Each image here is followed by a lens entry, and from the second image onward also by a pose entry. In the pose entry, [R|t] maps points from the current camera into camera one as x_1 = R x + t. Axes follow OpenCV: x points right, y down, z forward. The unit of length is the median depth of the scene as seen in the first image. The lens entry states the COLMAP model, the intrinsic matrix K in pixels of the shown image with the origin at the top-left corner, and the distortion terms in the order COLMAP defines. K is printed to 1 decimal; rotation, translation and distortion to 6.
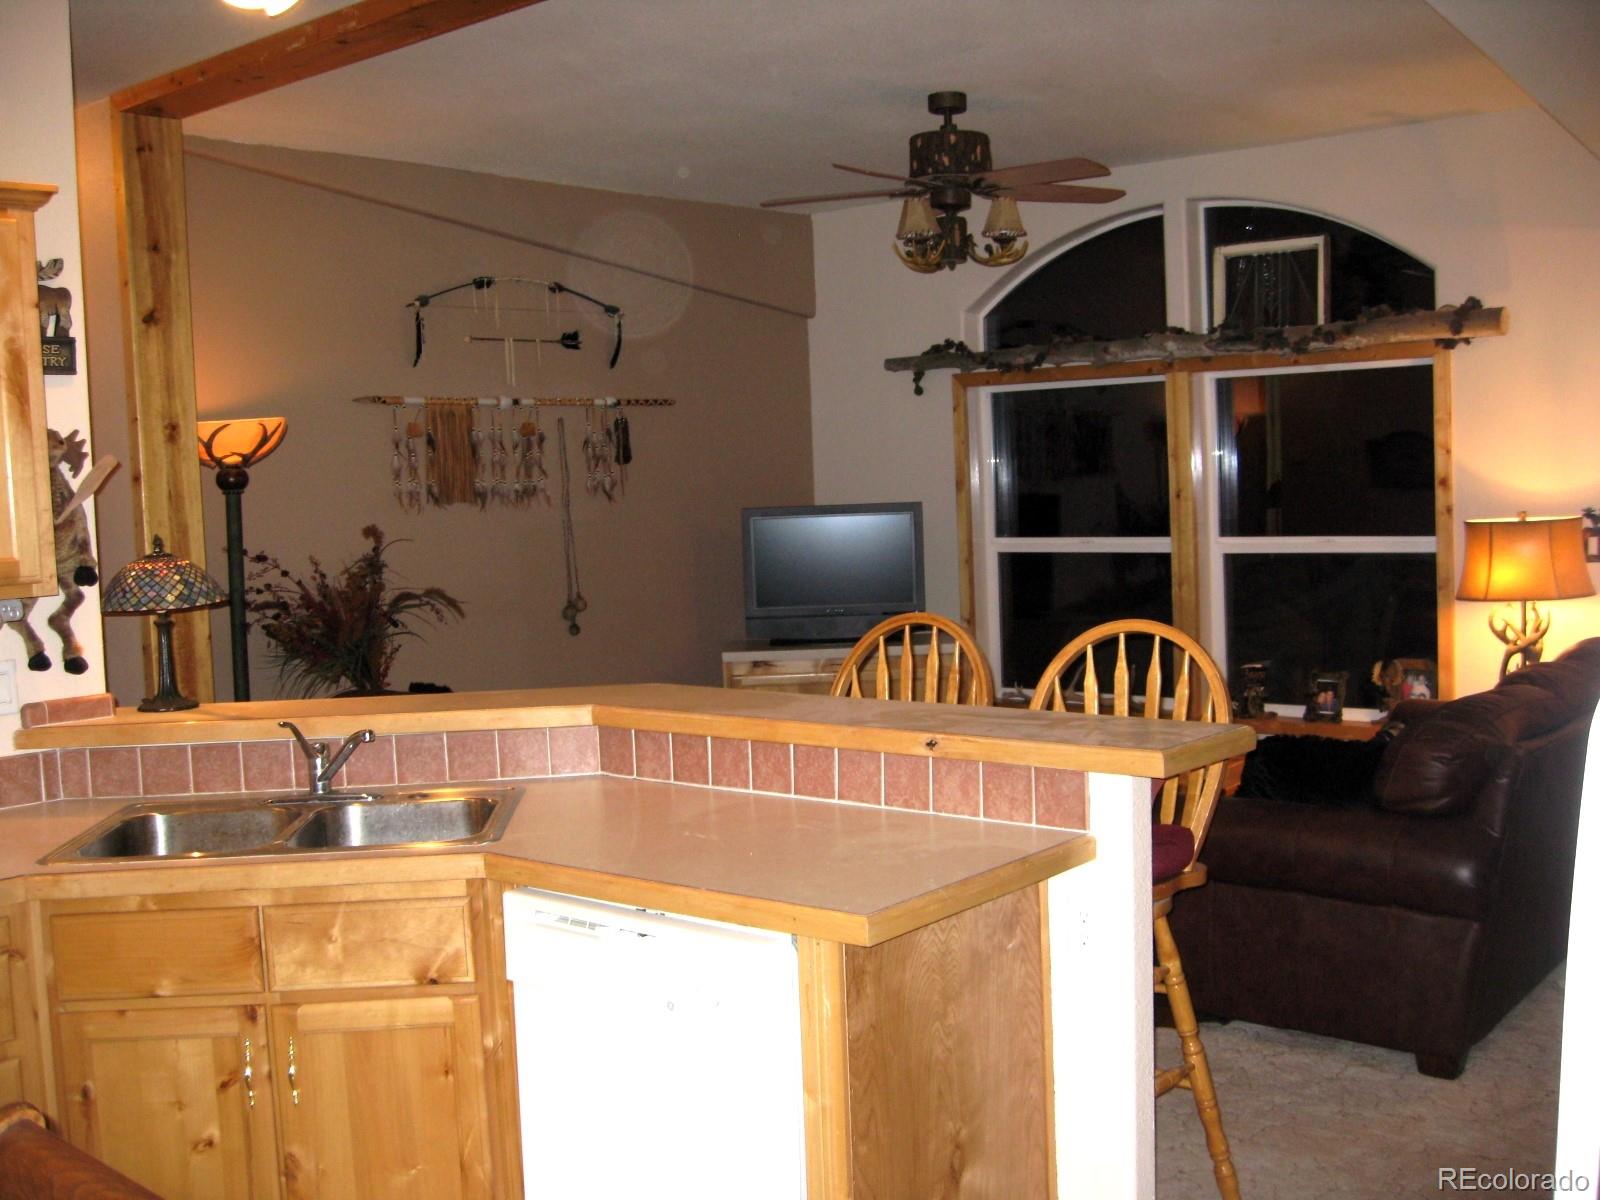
lens RADIAL K [[1723.6, 0, 798.3], [0, 1723.6, 608.1], [0, 0, 1]] dist [-0.119241, 0.073609]
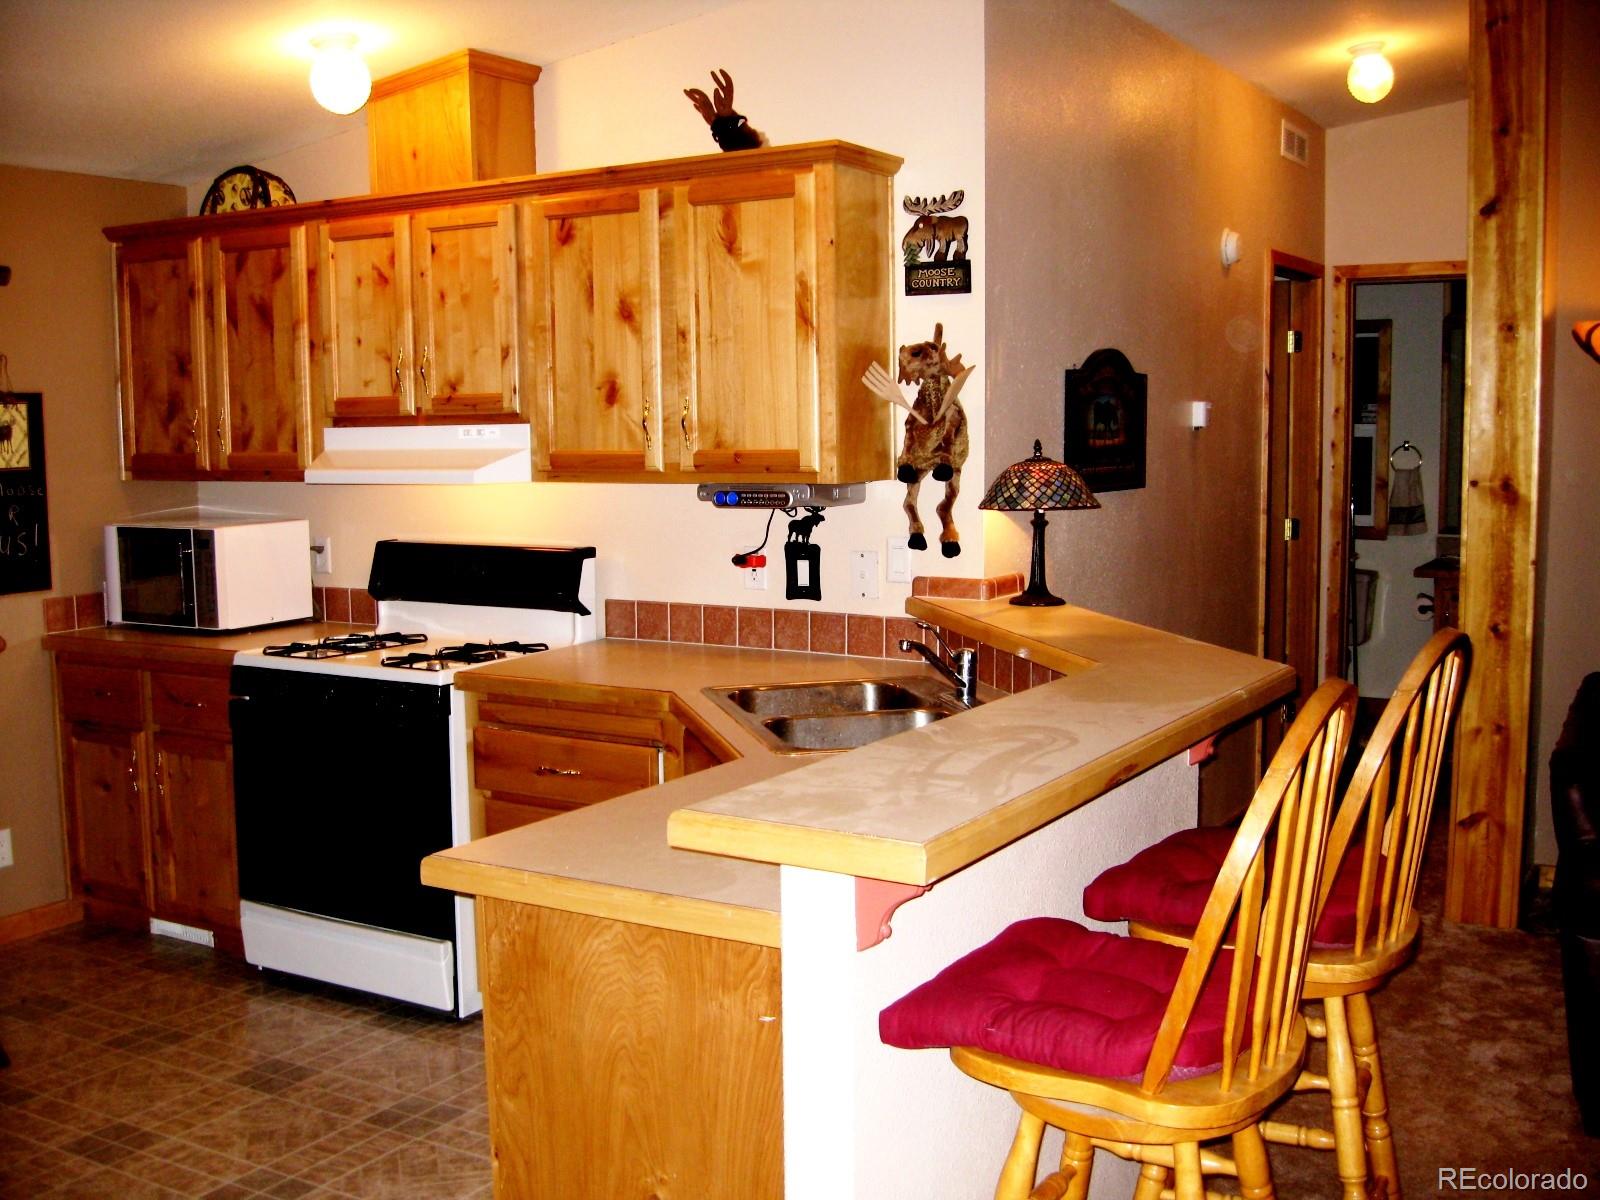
lens RADIAL K [[1723.6, 0, 798.3], [0, 1723.6, 608.1], [0, 0, 1]] dist [-0.119241, 0.073609]
pose [[0.174693, 0.146091, -0.973725, 0.692324], [-0.073788, 0.988093, 0.135008, -0.076364], [0.981854, 0.048264, 0.183393, 0.686890]]
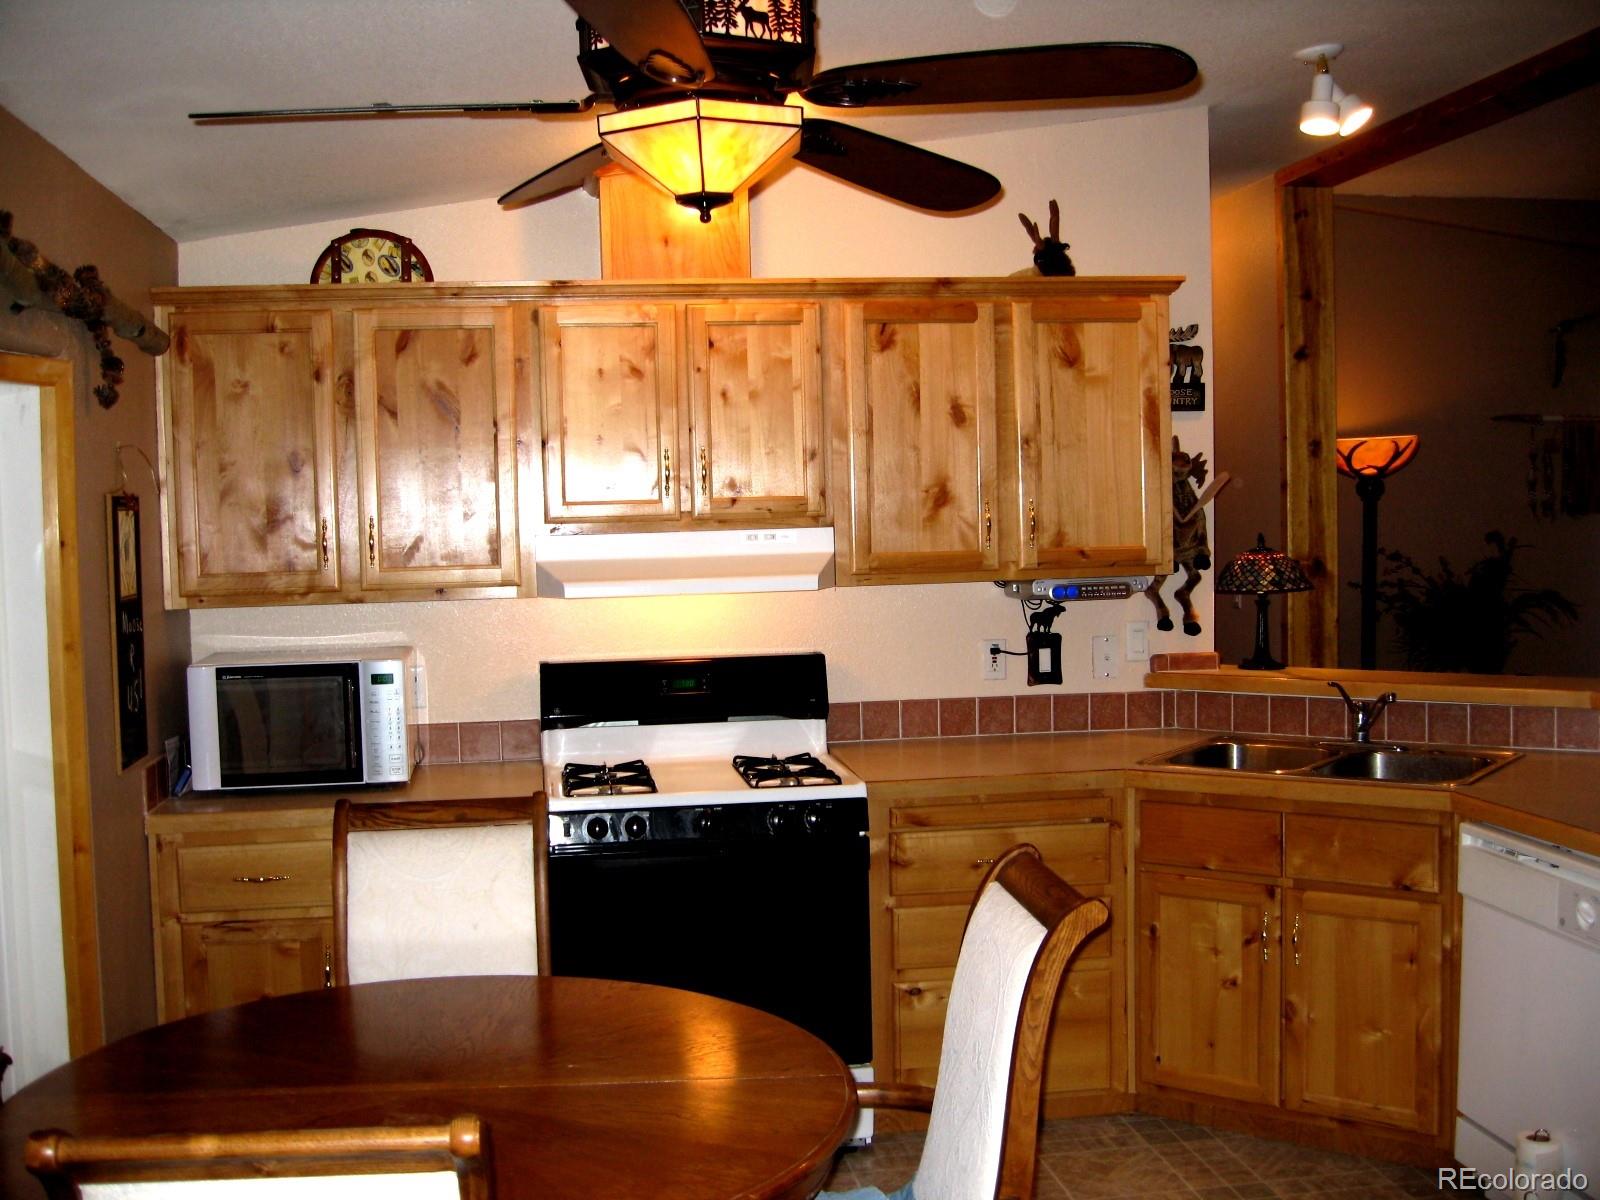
lens RADIAL K [[1723.6, 0, 798.3], [0, 1723.6, 608.1], [0, 0, 1]] dist [-0.119241, 0.073609]
pose [[0.758599, 0.059476, -0.648837, 0.212625], [-0.058576, 0.998018, 0.022999, 0.004657], [0.648919, 0.020559, 0.760580, -0.229914]]
